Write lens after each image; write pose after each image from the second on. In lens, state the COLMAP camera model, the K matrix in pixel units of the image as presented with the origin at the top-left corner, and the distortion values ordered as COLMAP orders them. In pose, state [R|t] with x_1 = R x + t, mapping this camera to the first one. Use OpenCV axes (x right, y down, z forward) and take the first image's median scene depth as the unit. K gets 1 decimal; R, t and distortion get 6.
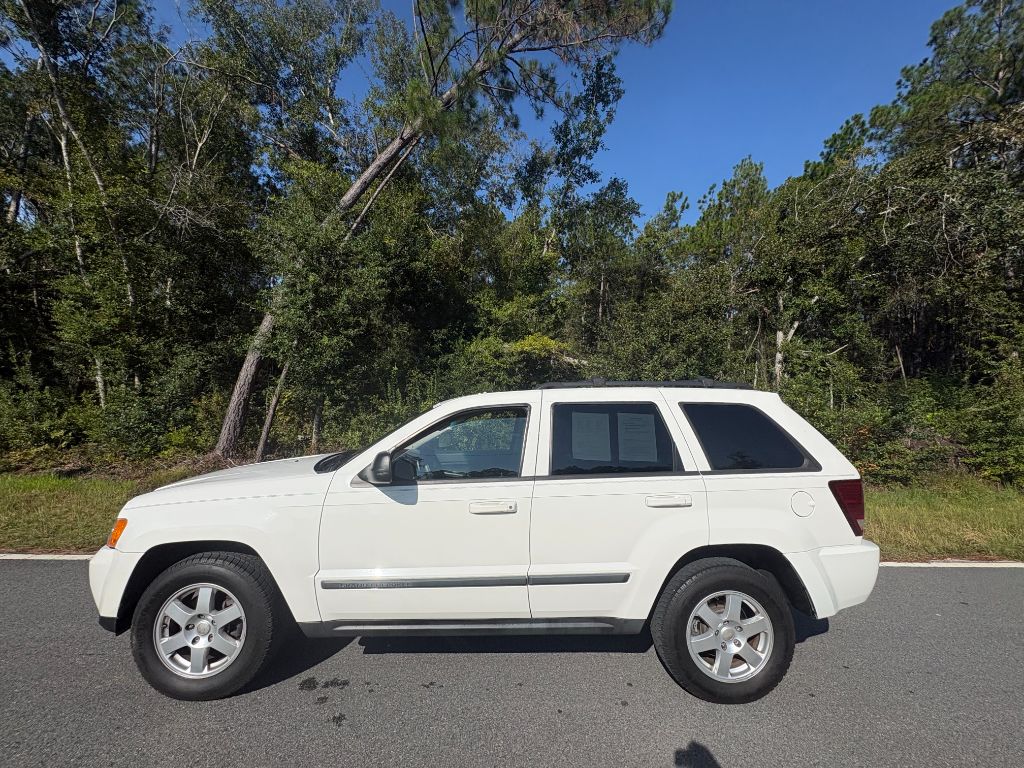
lens RADIAL K [[408.1, 0, 512.0], [0, 408.1, 384.8], [0, 0, 1]] dist [0.001753, -0.000460]
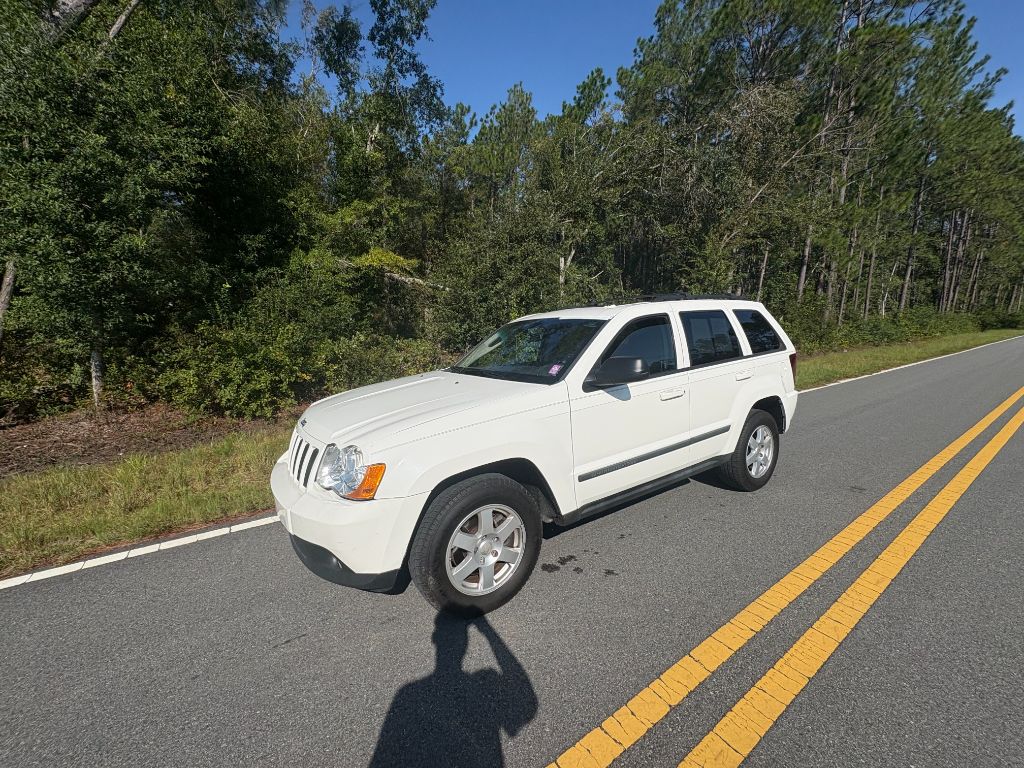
lens RADIAL K [[408.1, 0, 512.0], [0, 408.1, 384.8], [0, 0, 1]] dist [0.001753, -0.000460]
pose [[0.847136, -0.113902, 0.519025, -0.171098], [0.013584, 0.981079, 0.193129, 0.002270], [-0.531203, -0.156556, 0.832655, 0.029345]]
